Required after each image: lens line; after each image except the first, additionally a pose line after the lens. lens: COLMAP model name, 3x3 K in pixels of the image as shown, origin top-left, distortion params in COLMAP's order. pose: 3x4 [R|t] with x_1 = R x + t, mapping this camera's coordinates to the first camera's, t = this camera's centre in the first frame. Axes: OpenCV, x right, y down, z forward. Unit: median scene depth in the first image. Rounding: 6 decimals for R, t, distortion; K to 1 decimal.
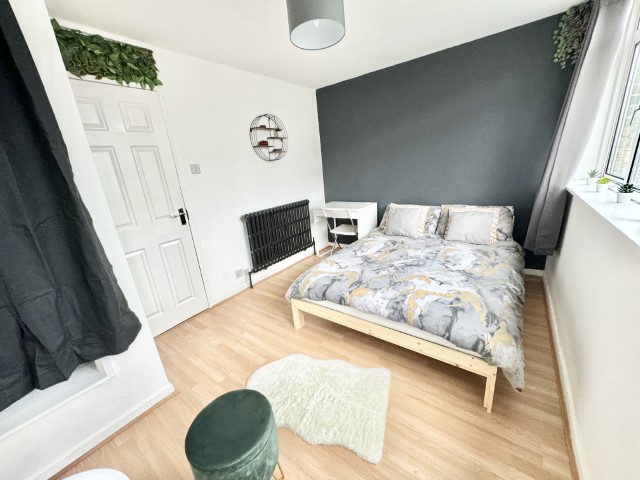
lens RADIAL K [[254.4, 0, 320.0], [0, 254.4, 240.0], [0, 0, 1]] dist [-0.001092, 0.000463]
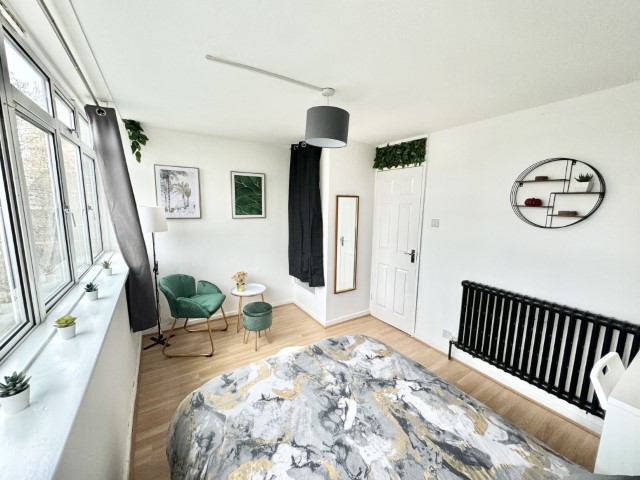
lens RADIAL K [[254.4, 0, 320.0], [0, 254.4, 240.0], [0, 0, 1]] dist [-0.001092, 0.000463]
pose [[-0.355287, 0.208797, -0.911140, 0.826103], [-0.257814, 0.915038, 0.310221, -0.469890], [0.898501, 0.345122, -0.271270, 0.947689]]
